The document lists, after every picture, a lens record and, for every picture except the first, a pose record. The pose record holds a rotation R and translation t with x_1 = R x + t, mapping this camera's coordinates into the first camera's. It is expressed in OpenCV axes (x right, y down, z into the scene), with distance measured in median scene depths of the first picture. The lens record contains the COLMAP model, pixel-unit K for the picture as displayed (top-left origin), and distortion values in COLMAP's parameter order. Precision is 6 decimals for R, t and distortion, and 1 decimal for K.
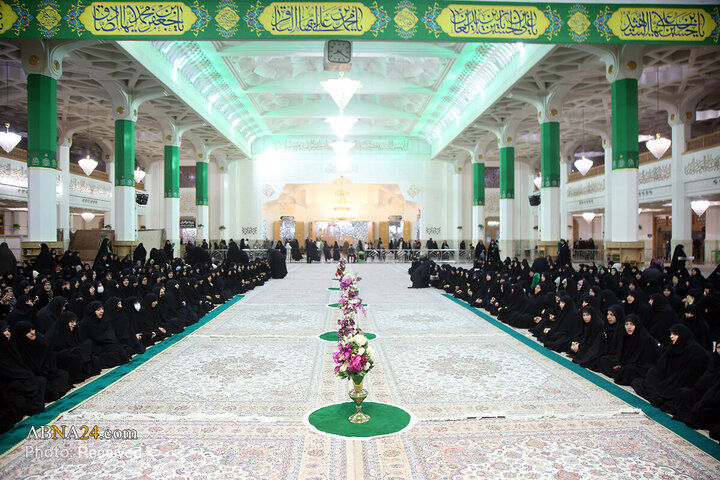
lens RADIAL K [[522.0, 0, 360.0], [0, 522.0, 240.0], [0, 0, 1]] dist [-0.122907, 0.089752]
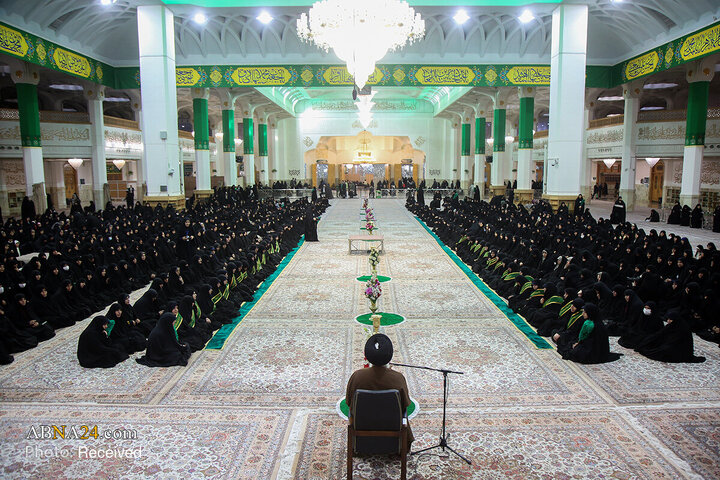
lens RADIAL K [[522.0, 0, 360.0], [0, 522.0, 240.0], [0, 0, 1]] dist [-0.122907, 0.089752]
pose [[0.999161, 0.003147, -0.040840, 0.010552], [0.002332, 0.991055, 0.133432, -0.034622], [0.040894, -0.133415, 0.990216, -0.464780]]
